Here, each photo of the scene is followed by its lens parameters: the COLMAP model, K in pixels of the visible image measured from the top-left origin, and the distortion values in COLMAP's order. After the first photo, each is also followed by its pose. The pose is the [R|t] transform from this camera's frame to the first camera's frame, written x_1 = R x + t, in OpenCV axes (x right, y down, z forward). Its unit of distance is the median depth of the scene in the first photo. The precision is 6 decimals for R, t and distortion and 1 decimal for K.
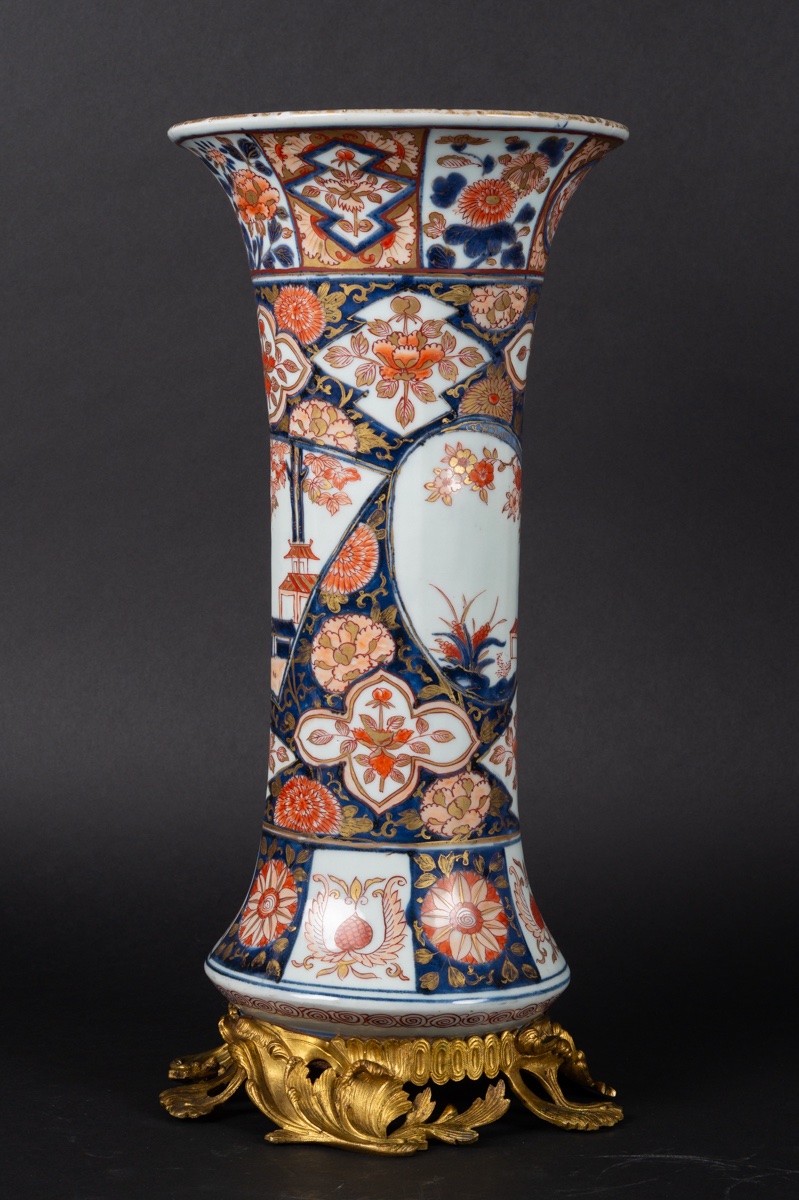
lens RADIAL K [[2951.0, 0, 399.5], [0, 2951.0, 600.0], [0, 0, 1]] dist [0.011868, -0.113504]
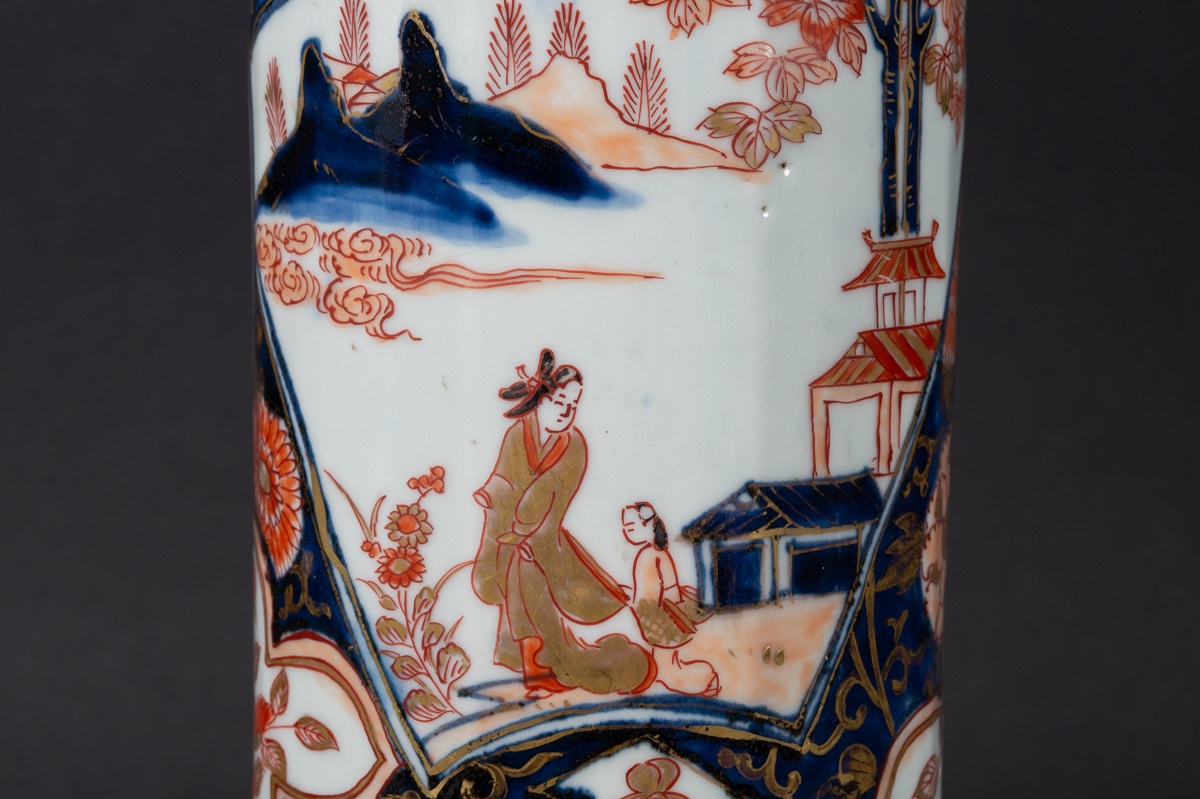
lens RADIAL K [[2951.0, 0, 600.0], [0, 2951.0, 399.5], [0, 0, 1]] dist [0.011868, -0.113504]
pose [[-0.199510, -0.121829, 0.972293, -0.357836], [0.058857, 0.988960, 0.135994, -0.048856], [-0.978127, 0.084359, -0.190137, 1.100456]]
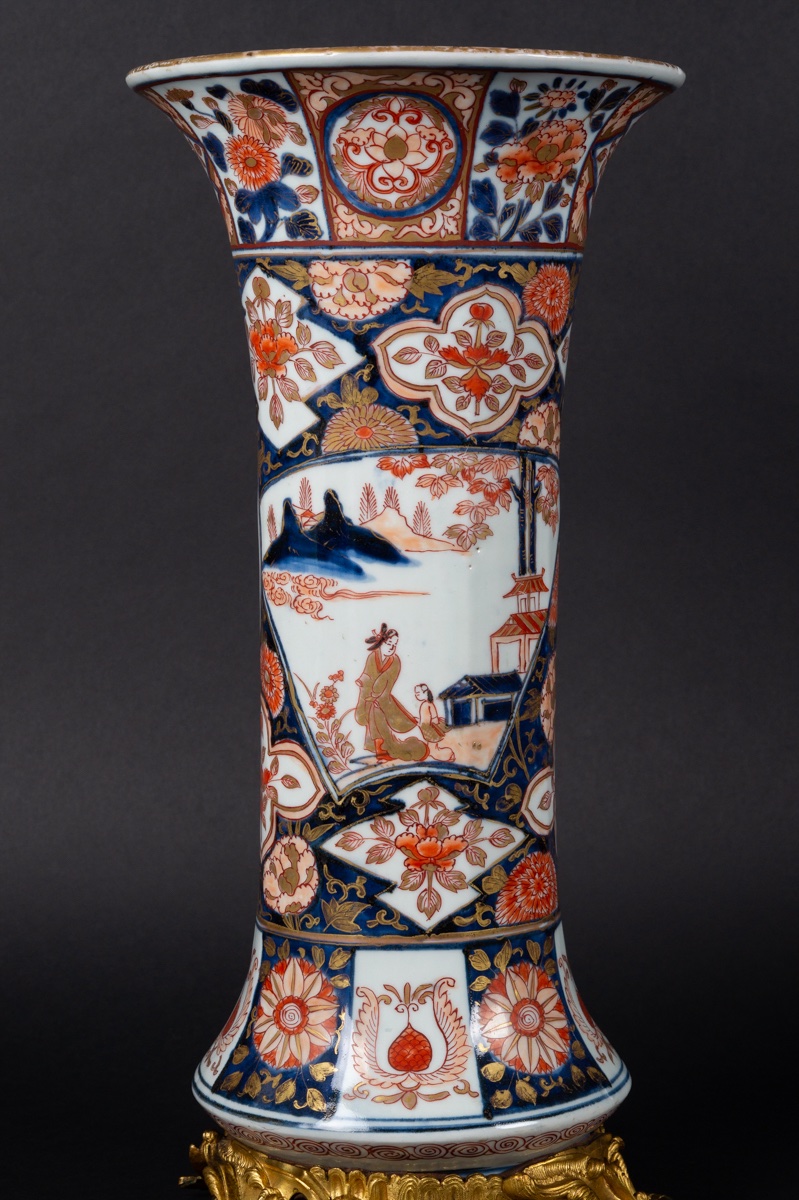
lens RADIAL K [[2801.5, 0, 399.5], [0, 2801.5, 600.0], [0, 0, 1]] dist [-0.003605, -0.034299]
pose [[-0.187991, -0.103655, 0.976686, -0.794935], [0.070503, 0.990426, 0.118683, -0.108192], [-0.979637, 0.091170, -0.178883, 1.177408]]
